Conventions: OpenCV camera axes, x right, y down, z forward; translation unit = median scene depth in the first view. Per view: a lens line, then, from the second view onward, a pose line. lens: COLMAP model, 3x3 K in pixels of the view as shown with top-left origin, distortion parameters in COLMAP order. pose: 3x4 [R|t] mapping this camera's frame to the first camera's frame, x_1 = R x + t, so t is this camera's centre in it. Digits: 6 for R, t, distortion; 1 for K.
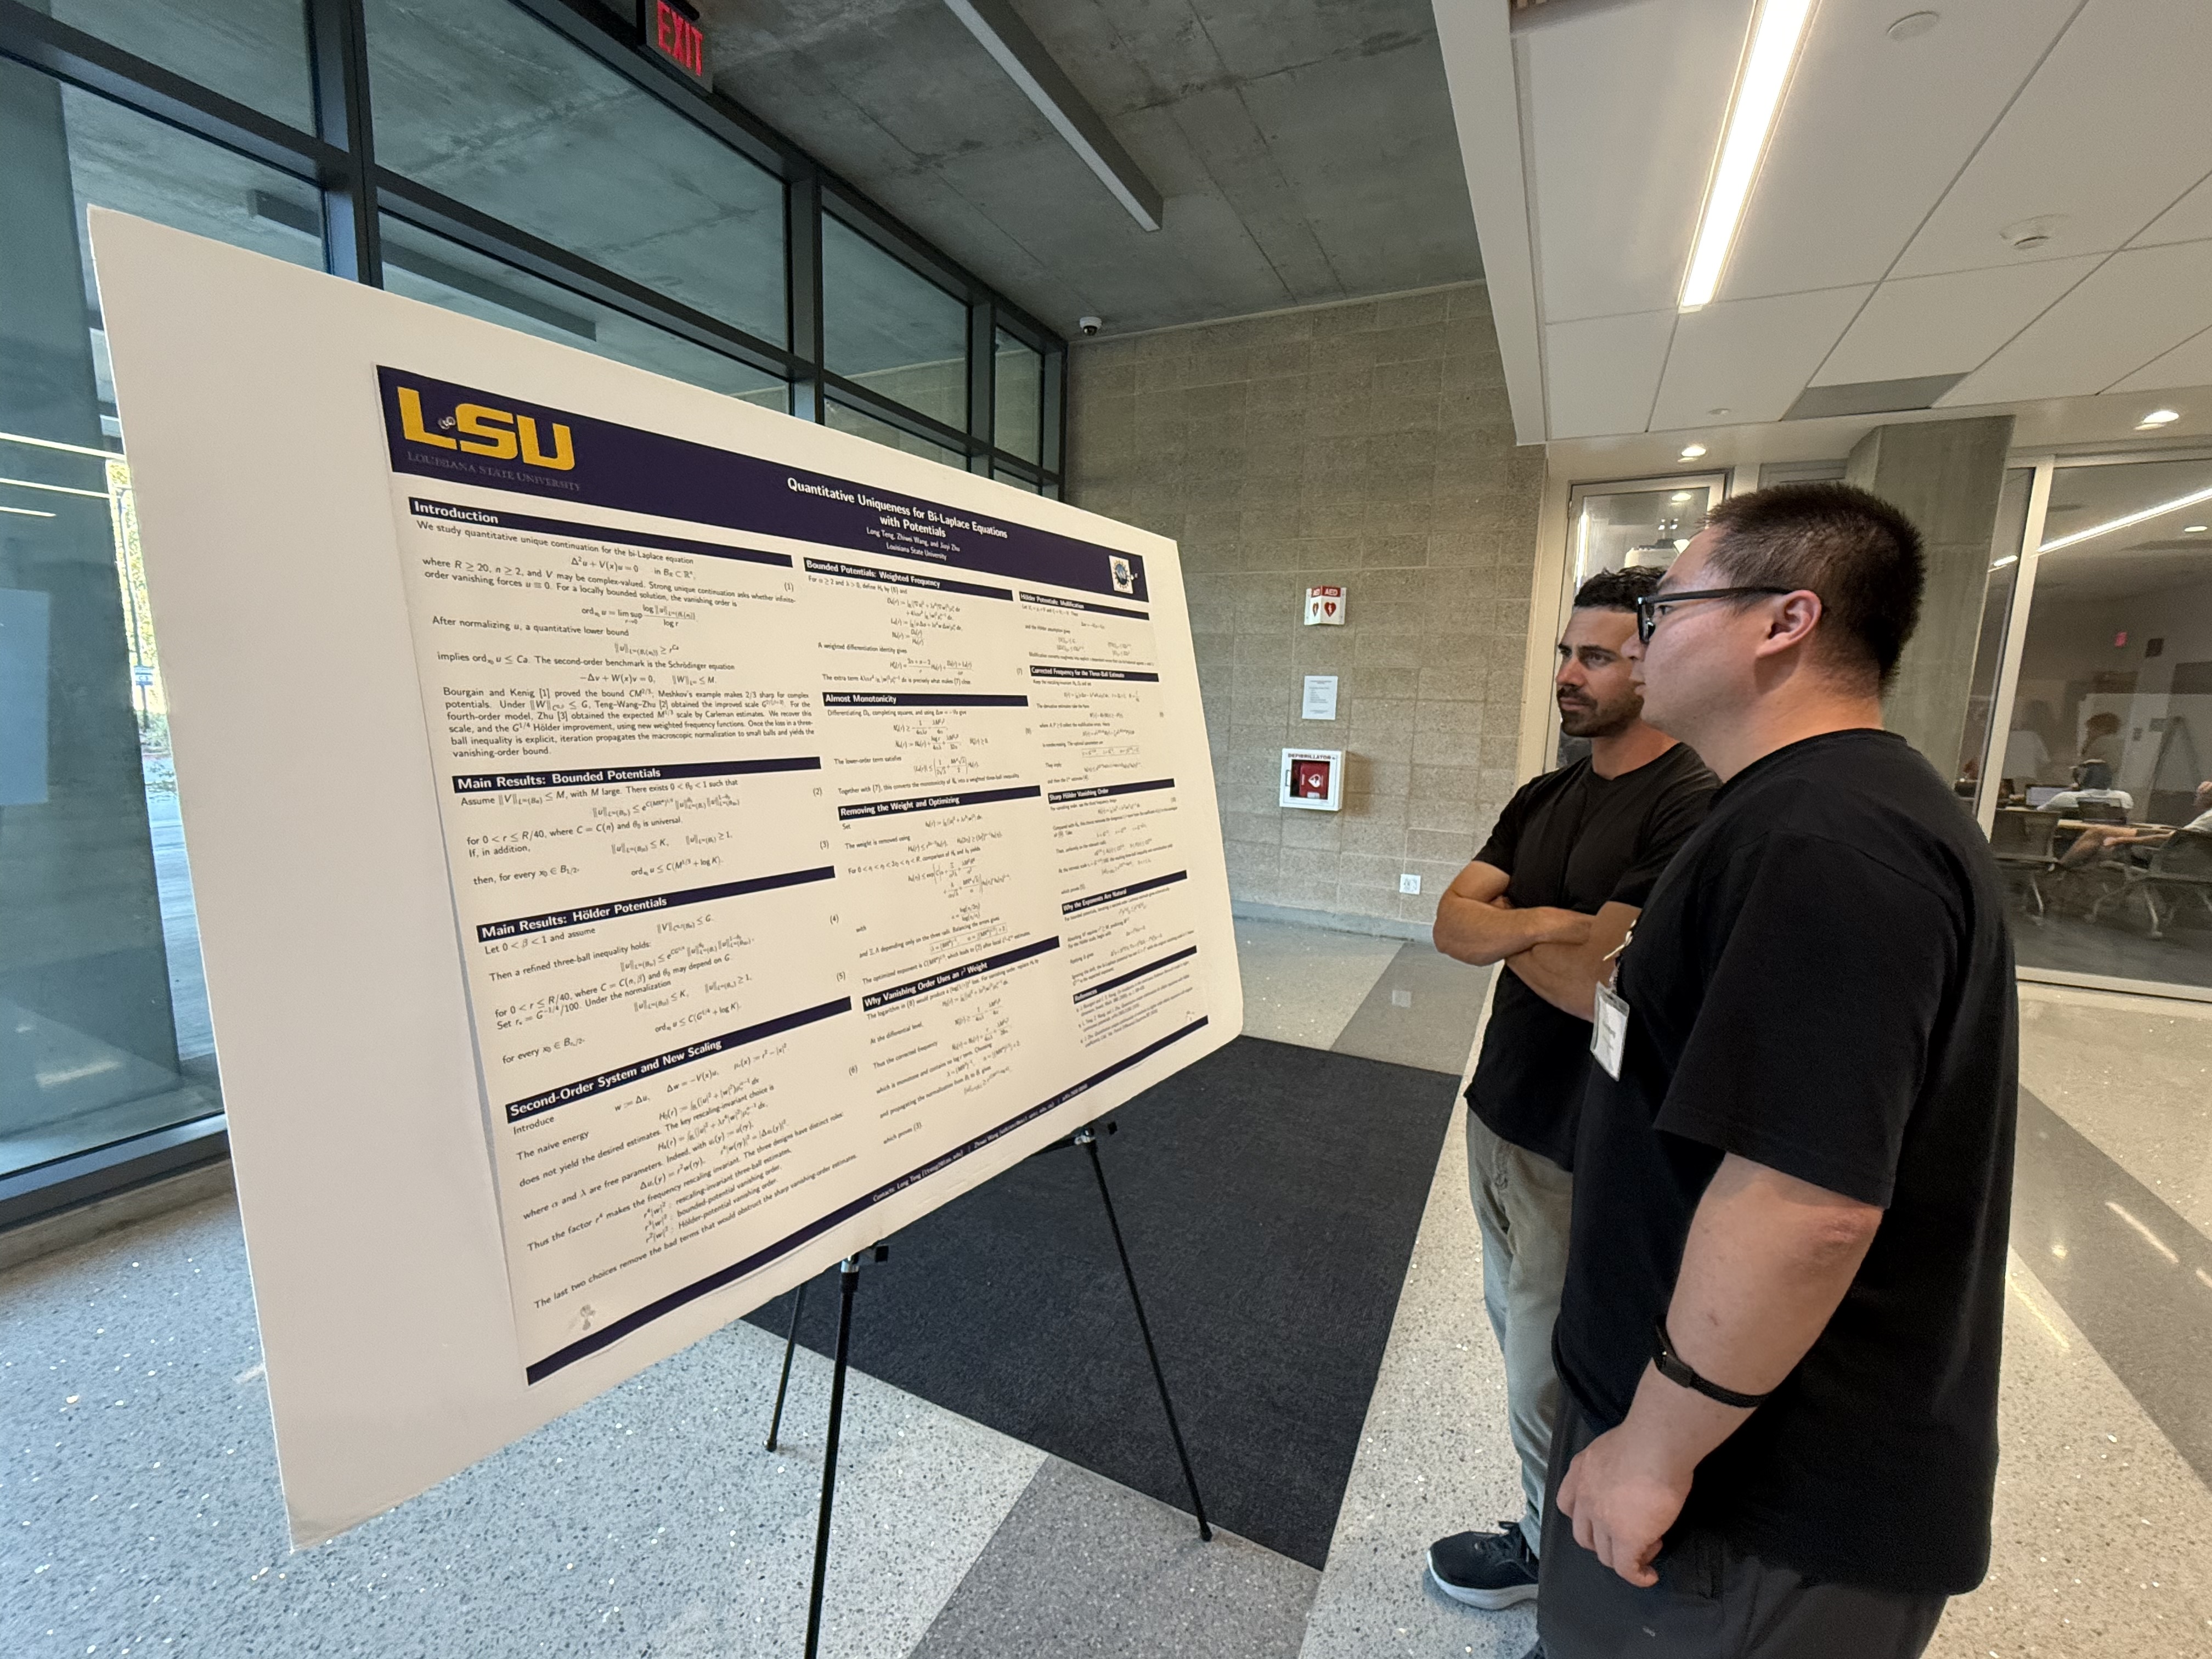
lens RADIAL K [[904.2, 0, 1117.8], [0, 904.2, 830.0], [0, 0, 1]] dist [0.000806, 0.000264]
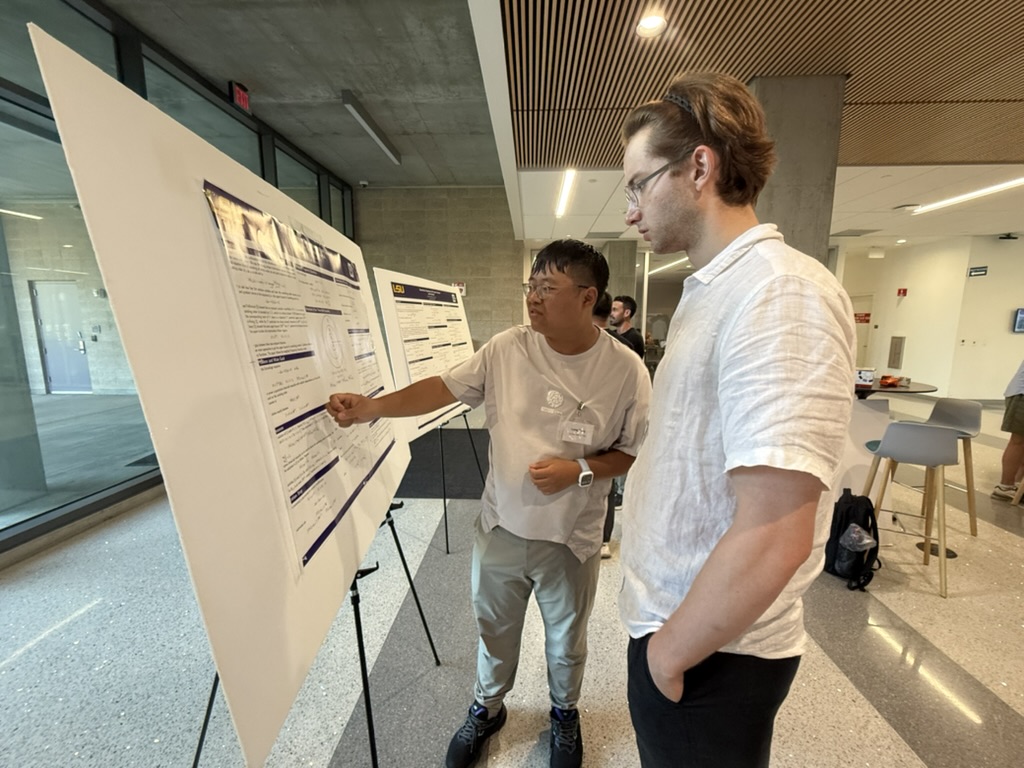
lens RADIAL K [[418.6, 0, 511.2], [0, 418.6, 383.0], [0, 0, 1]] dist [0.000806, 0.000264]
pose [[0.916709, -0.087216, 0.389921, -0.218136], [0.085034, 0.996115, 0.022891, 0.045790], [-0.390403, 0.012172, 0.920564, -0.393421]]
